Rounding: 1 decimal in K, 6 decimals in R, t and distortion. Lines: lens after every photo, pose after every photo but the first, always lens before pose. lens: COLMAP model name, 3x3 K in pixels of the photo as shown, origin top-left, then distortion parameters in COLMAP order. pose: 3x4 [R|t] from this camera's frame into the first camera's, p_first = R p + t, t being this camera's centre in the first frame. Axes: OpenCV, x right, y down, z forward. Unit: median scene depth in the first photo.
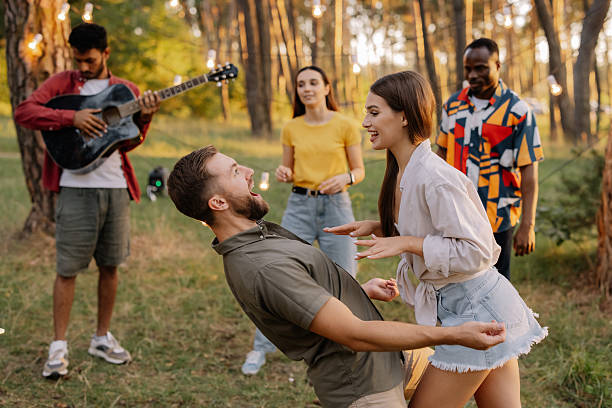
lens RADIAL K [[887.2, 0, 304.5], [0, 887.2, 205.4], [0, 0, 1]] dist [0.012032, -0.001744]
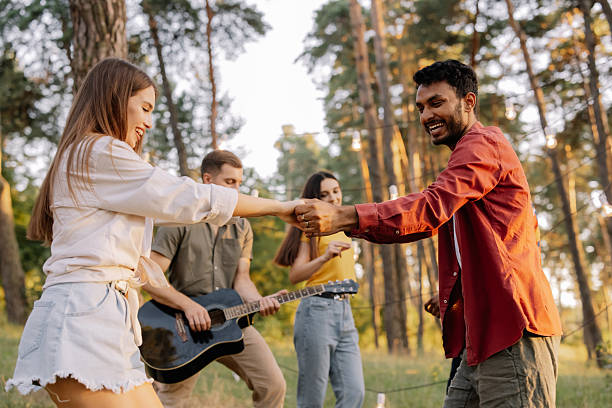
lens RADIAL K [[887.2, 0, 304.5], [0, 887.2, 205.4], [0, 0, 1]] dist [0.012032, -0.001744]
pose [[0.981705, -0.015099, -0.189806, 0.129888], [-0.037034, 0.962672, -0.268125, 0.098659], [0.186770, 0.270250, 0.944501, 0.082953]]
